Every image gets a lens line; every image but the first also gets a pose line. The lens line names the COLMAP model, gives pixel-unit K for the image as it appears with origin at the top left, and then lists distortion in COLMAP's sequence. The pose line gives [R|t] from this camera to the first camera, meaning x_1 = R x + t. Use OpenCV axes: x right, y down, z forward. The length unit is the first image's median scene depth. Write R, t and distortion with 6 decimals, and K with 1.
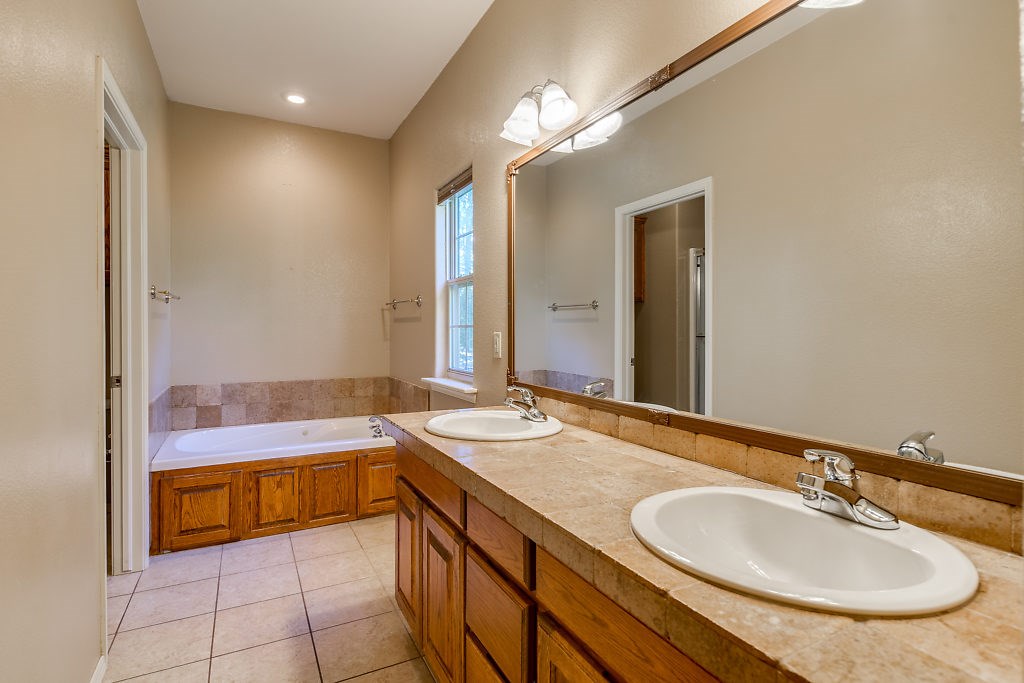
lens RADIAL K [[500.4, 0, 513.0], [0, 500.4, 337.1], [0, 0, 1]] dist [0.002247, -0.000214]
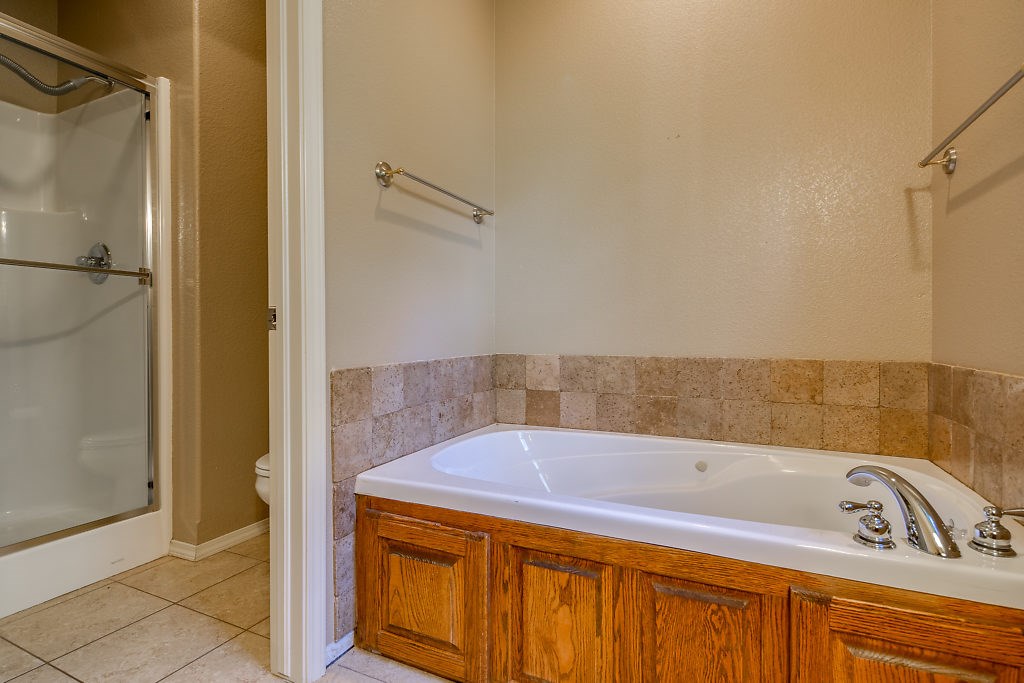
lens RADIAL K [[506.0, 0, 476.5], [0, 506.0, 337.5], [0, 0, 1]] dist [0.010293, 0.000051]
pose [[0.560309, 0.003264, -0.828277, -0.149133], [-0.002589, 0.999994, 0.002189, 0.075634], [0.828279, 0.000918, 0.560315, 0.621177]]
